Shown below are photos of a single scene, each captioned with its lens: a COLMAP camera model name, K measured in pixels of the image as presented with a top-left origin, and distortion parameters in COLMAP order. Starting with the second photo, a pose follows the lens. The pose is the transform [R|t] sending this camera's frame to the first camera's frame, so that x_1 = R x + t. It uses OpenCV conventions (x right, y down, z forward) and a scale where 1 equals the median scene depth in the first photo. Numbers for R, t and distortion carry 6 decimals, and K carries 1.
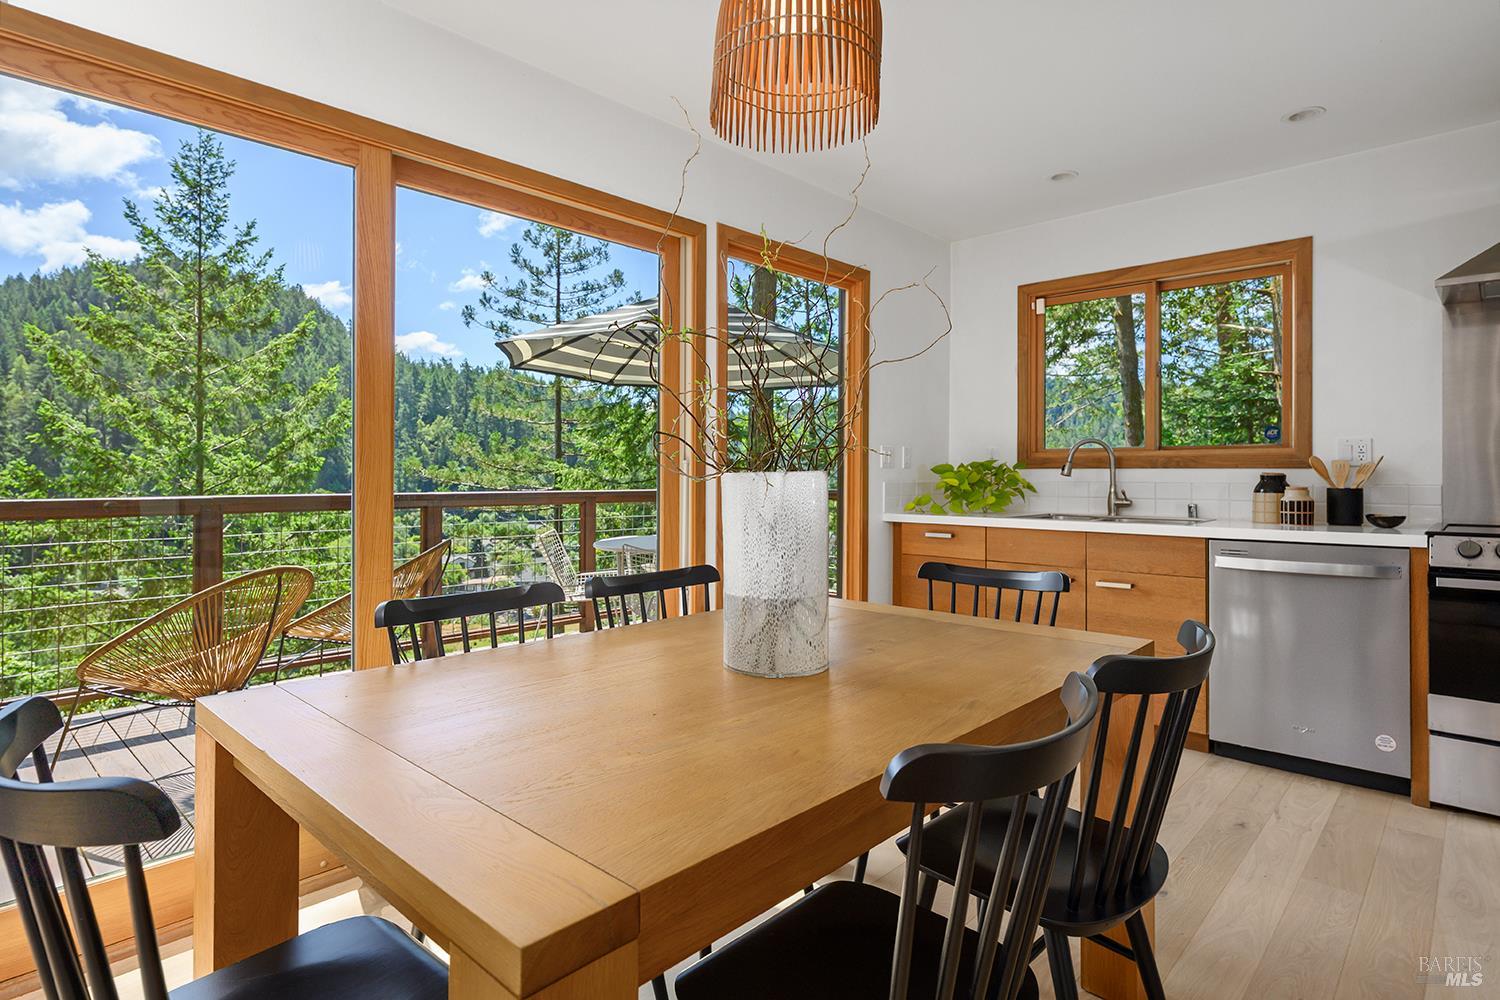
lens RADIAL K [[788.3, 0, 743.5], [0, 788.3, 473.4], [0, 0, 1]] dist [-0.001654, 0.000447]
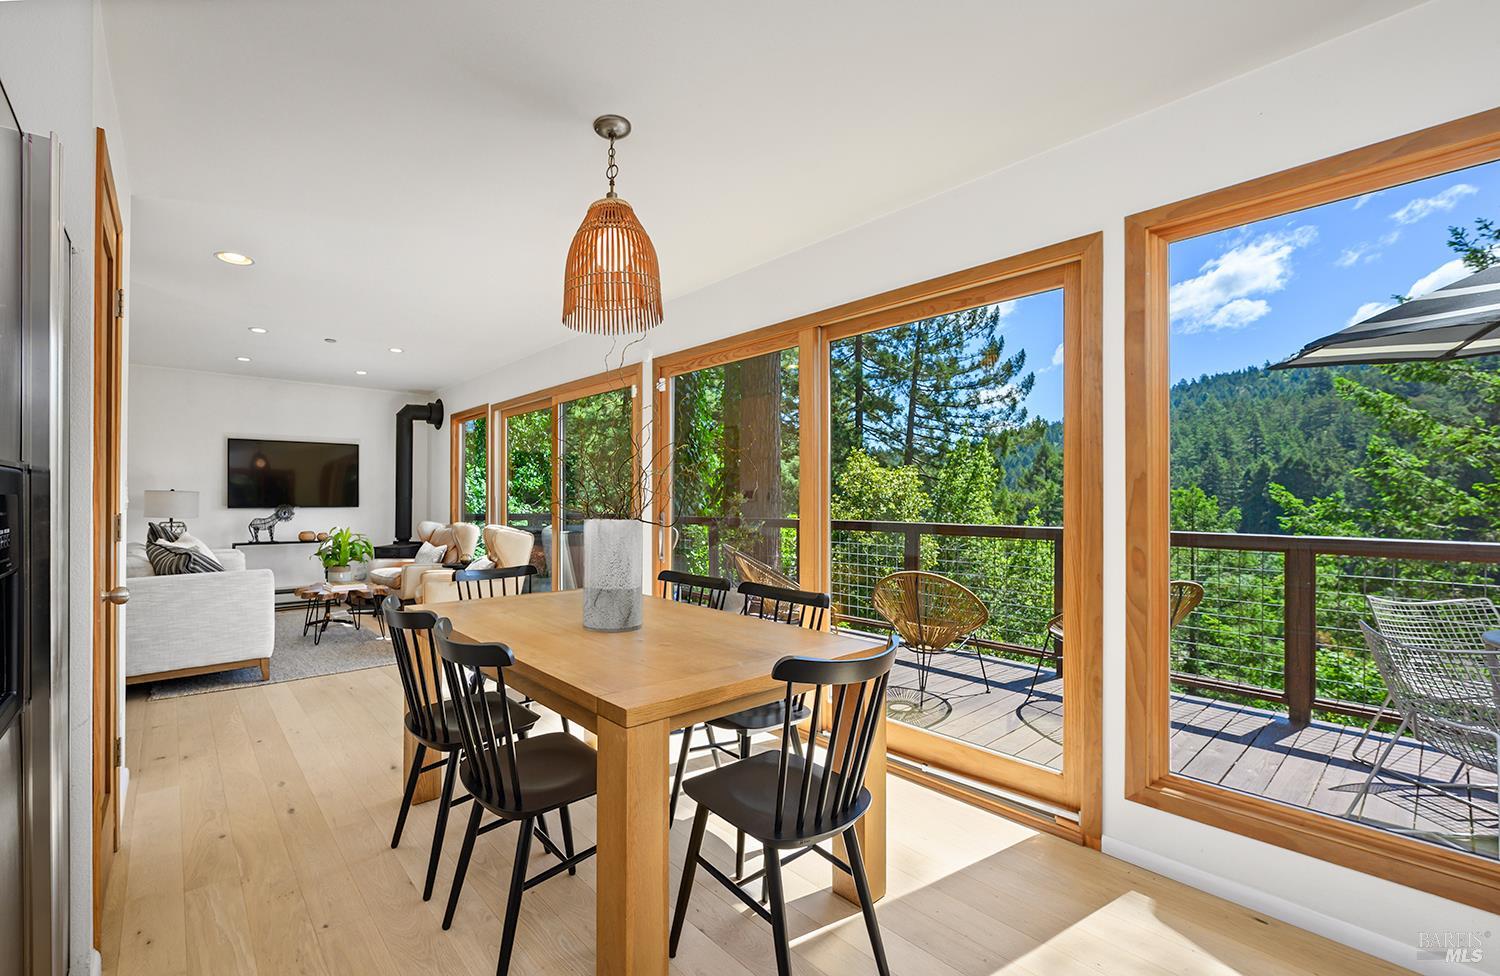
lens RADIAL K [[635.8, 0, 672.7], [0, 635.8, 493.5], [0, 0, 1]] dist [-0.003759, 0.000414]
pose [[-0.122999, -0.011651, -0.992338, 0.087430], [-0.003816, 0.999929, -0.011267, -0.002400], [0.992399, 0.002401, -0.123035, 0.078242]]
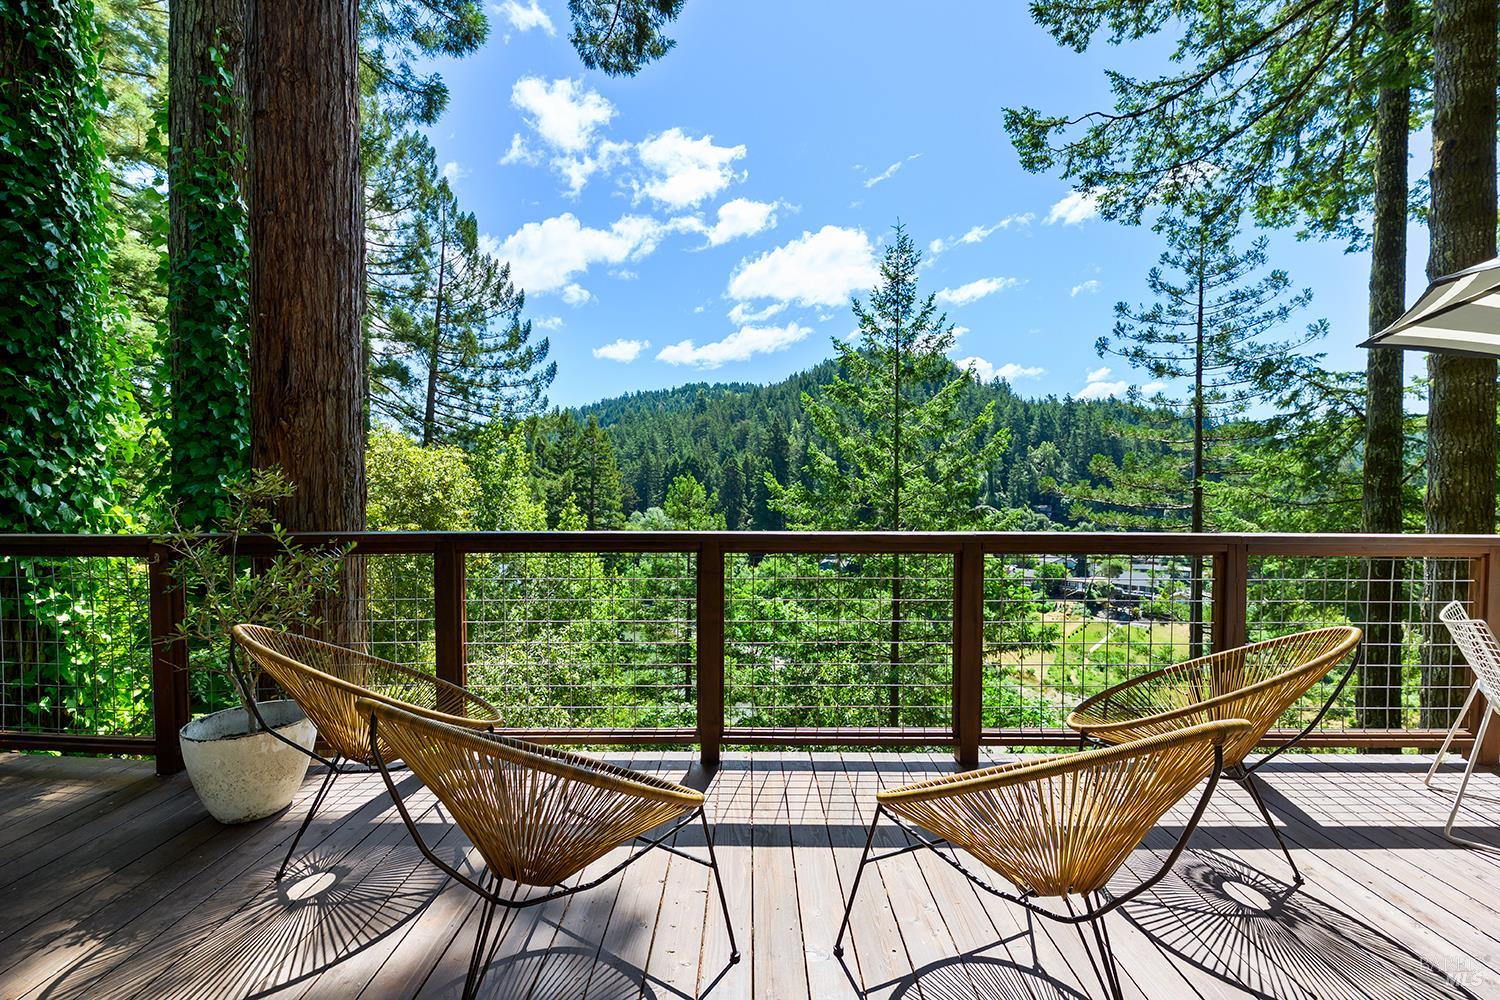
lens RADIAL K [[615.2, 0, 750.2], [0, 615.2, 502.0], [0, 0, 1]] dist [-0.002209, -0.001105]
pose [[0.684955, 0.017160, -0.728383, -0.059255], [-0.001117, 0.999746, 0.022502, -0.003633], [0.728584, -0.014600, 0.684800, 0.060536]]
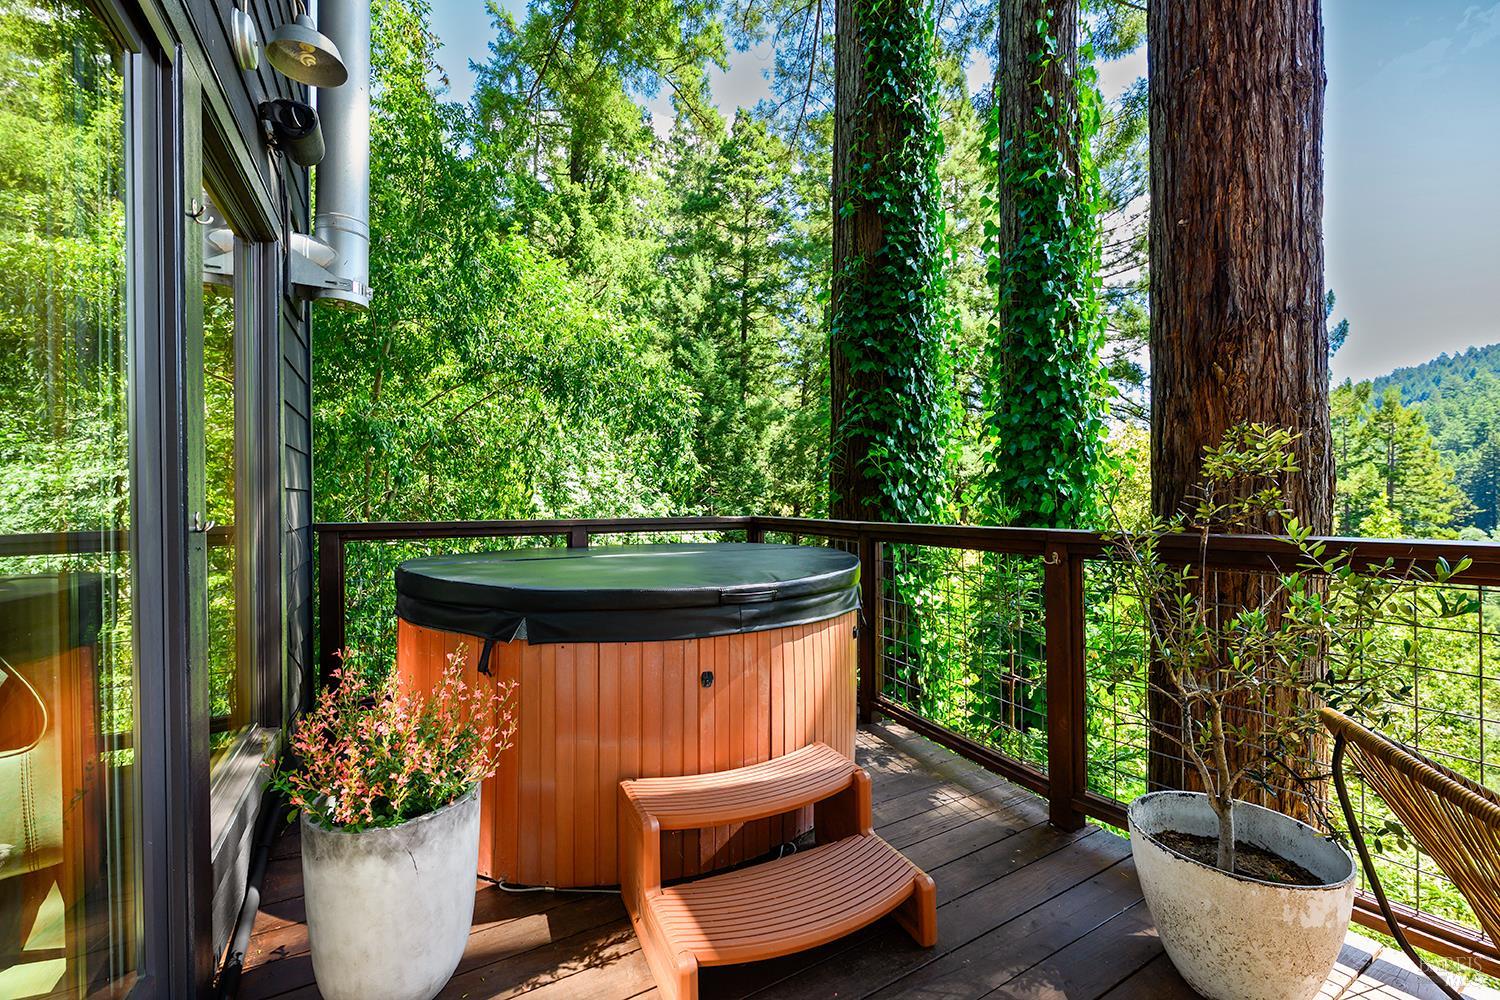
lens RADIAL K [[615.2, 0, 748.4], [0, 615.2, 497.6], [0, 0, 1]] dist [-0.002209, -0.001105]
pose [[-0.288454, 0.001119, -0.957493, -0.117662], [0.006479, 0.999979, -0.000783, 0.000291], [0.957472, -0.006430, -0.288455, 0.039841]]
